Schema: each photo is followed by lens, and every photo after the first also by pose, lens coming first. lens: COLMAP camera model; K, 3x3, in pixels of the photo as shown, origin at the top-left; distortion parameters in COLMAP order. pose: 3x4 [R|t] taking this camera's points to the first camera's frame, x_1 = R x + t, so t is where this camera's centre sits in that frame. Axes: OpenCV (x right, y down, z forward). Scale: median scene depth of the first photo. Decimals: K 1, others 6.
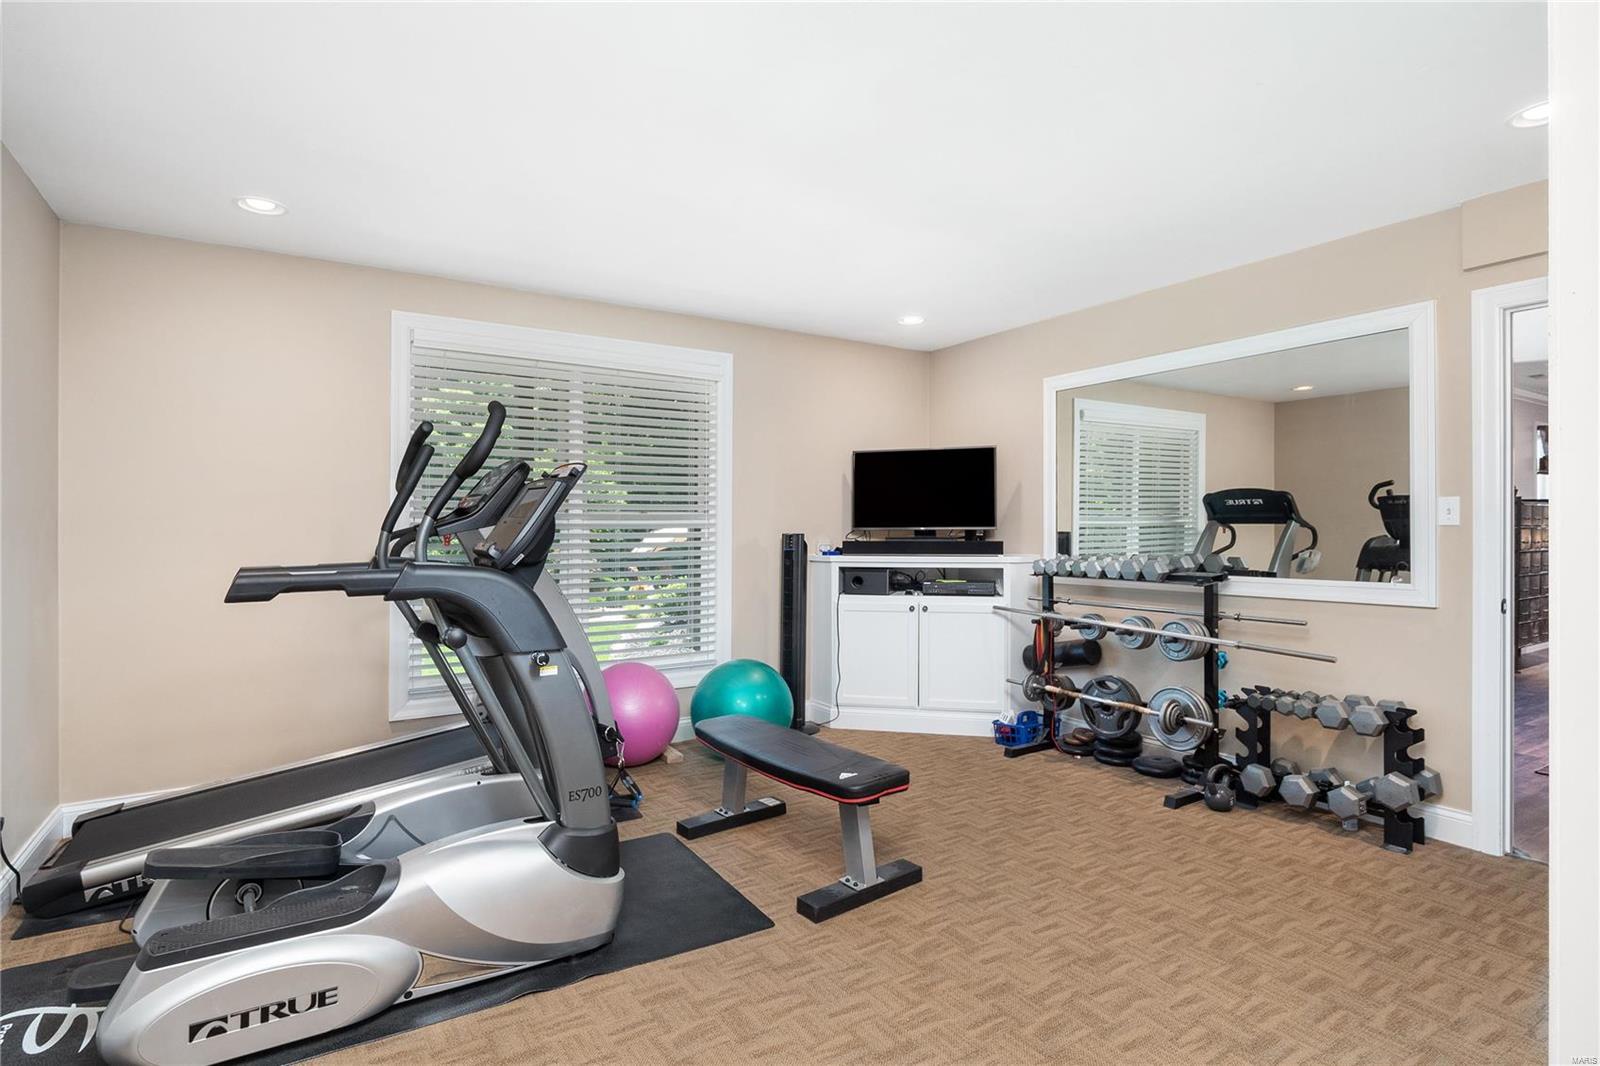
lens RADIAL K [[818.0, 0, 815.0], [0, 818.0, 532.5], [0, 0, 1]] dist [-0.006957, 0.000391]
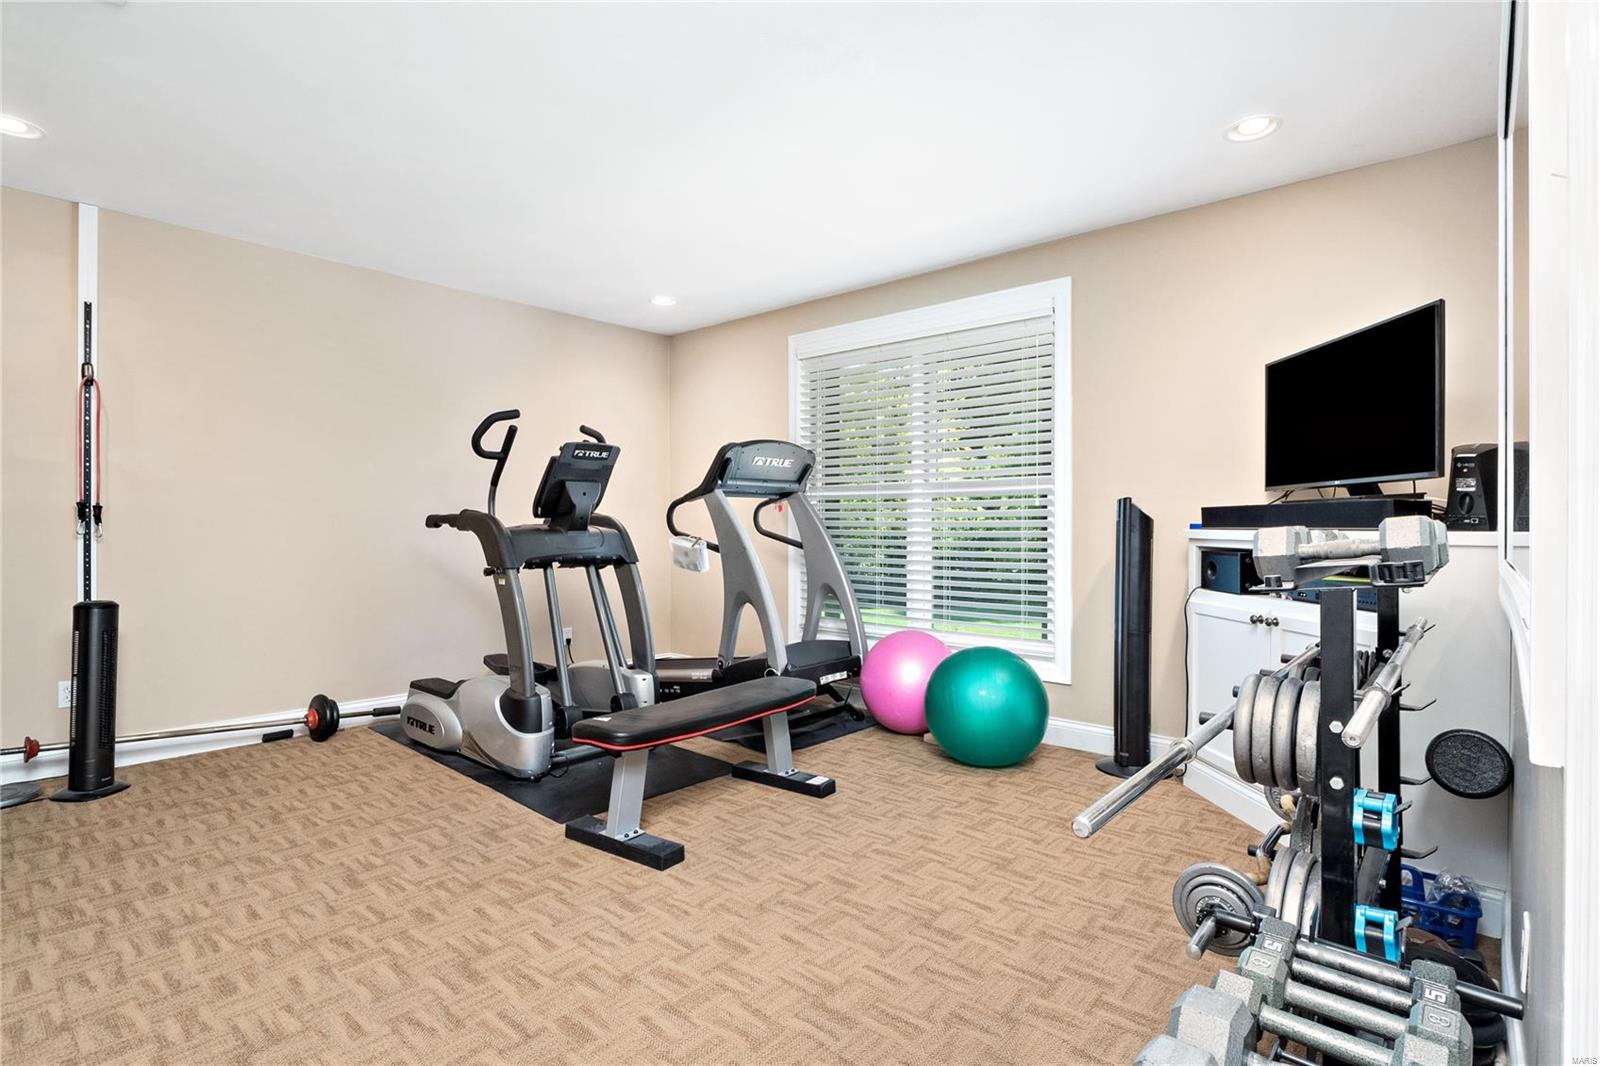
lens RADIAL K [[818.0, 0, 816.3], [0, 818.0, 532.5], [0, 0, 1]] dist [-0.006957, 0.000391]
pose [[0.250934, 0.009212, -0.967960, 0.651750], [-0.004730, 0.999954, 0.008290, 0.029841], [0.967993, 0.002499, 0.250966, 0.590608]]
